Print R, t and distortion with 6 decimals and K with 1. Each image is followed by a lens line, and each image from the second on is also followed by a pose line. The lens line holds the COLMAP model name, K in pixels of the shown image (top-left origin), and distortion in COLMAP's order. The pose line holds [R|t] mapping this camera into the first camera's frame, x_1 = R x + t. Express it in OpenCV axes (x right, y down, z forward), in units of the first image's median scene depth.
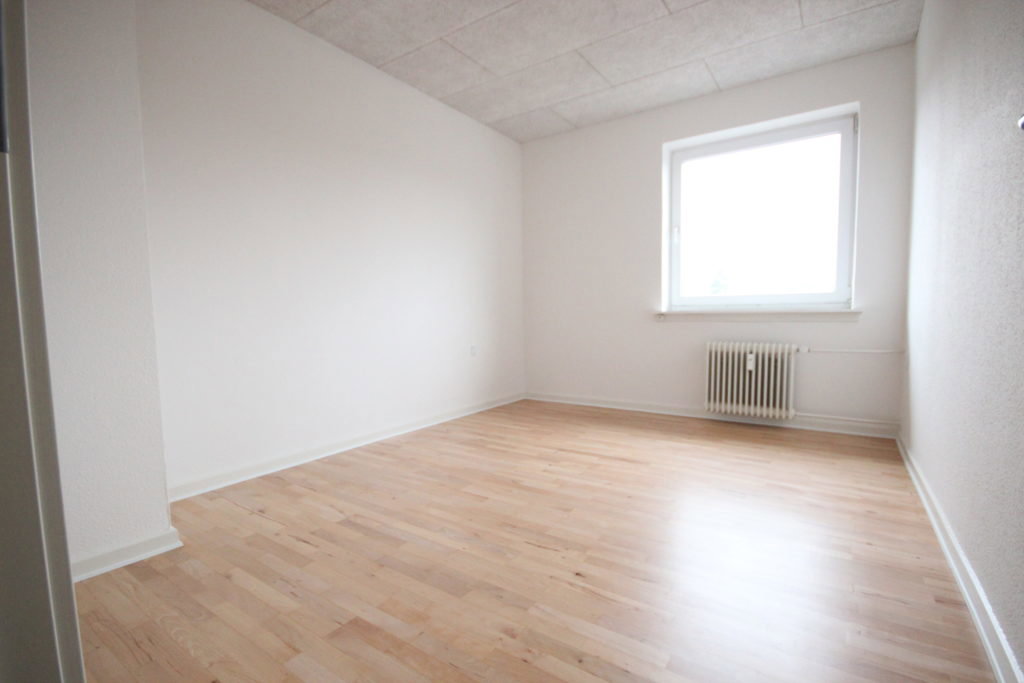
lens RADIAL K [[473.4, 0, 511.3], [0, 473.4, 350.2], [0, 0, 1]] dist [0.022635, -0.018808]
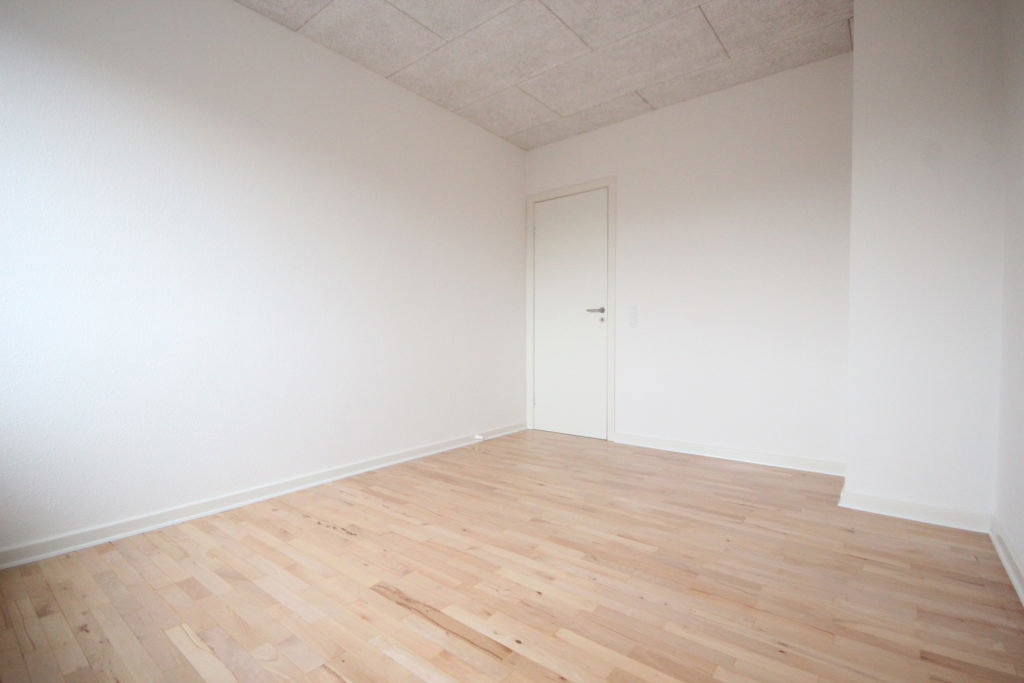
lens RADIAL K [[473.4, 0, 511.3], [0, 473.4, 350.2], [0, 0, 1]] dist [0.022635, -0.018808]
pose [[-0.997673, 0.020829, 0.064915, 0.084779], [0.027201, 0.994728, 0.098878, -0.129109], [-0.062513, 0.100414, -0.992980, 1.812675]]
